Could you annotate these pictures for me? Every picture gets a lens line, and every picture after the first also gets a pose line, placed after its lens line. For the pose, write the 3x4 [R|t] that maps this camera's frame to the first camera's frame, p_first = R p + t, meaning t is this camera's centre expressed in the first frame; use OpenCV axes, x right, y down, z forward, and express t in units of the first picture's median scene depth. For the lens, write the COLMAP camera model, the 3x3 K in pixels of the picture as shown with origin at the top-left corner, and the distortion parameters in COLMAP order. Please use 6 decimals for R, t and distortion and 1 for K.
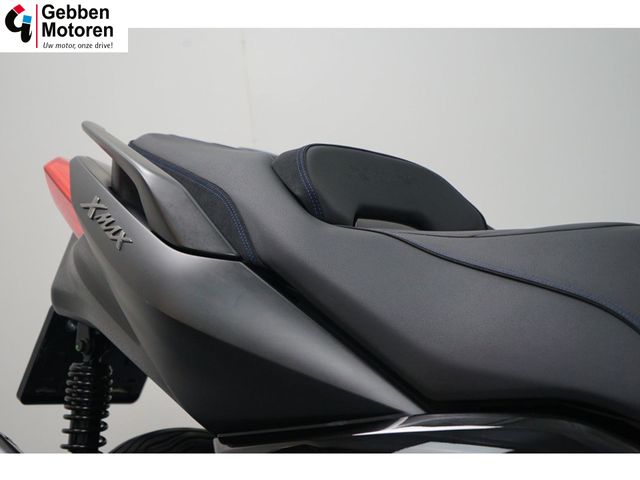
lens RADIAL K [[1311.8, 0, 320.0], [0, 1311.8, 240.0], [0, 0, 1]] dist [-0.024988, -0.110862]
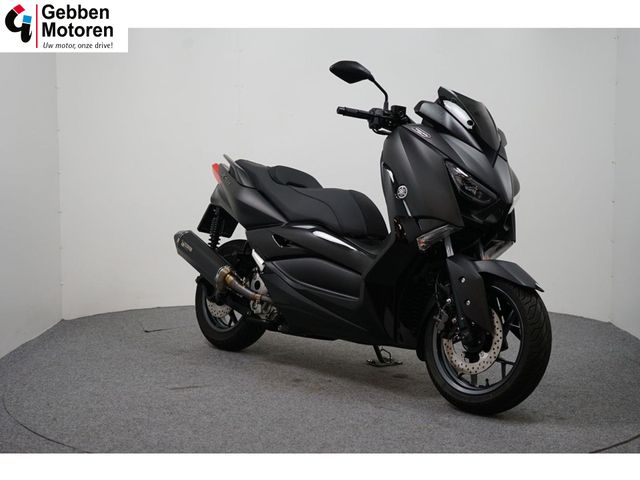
lens RADIAL K [[967.4, 0, 320.0], [0, 967.4, 240.0], [0, 0, 1]] dist [0.006556, 0.002021]
pose [[0.993080, 0.095496, -0.068352, 0.338976], [-0.096308, 0.995314, -0.008681, 0.166104], [0.067203, 0.015204, 0.997624, -1.926313]]
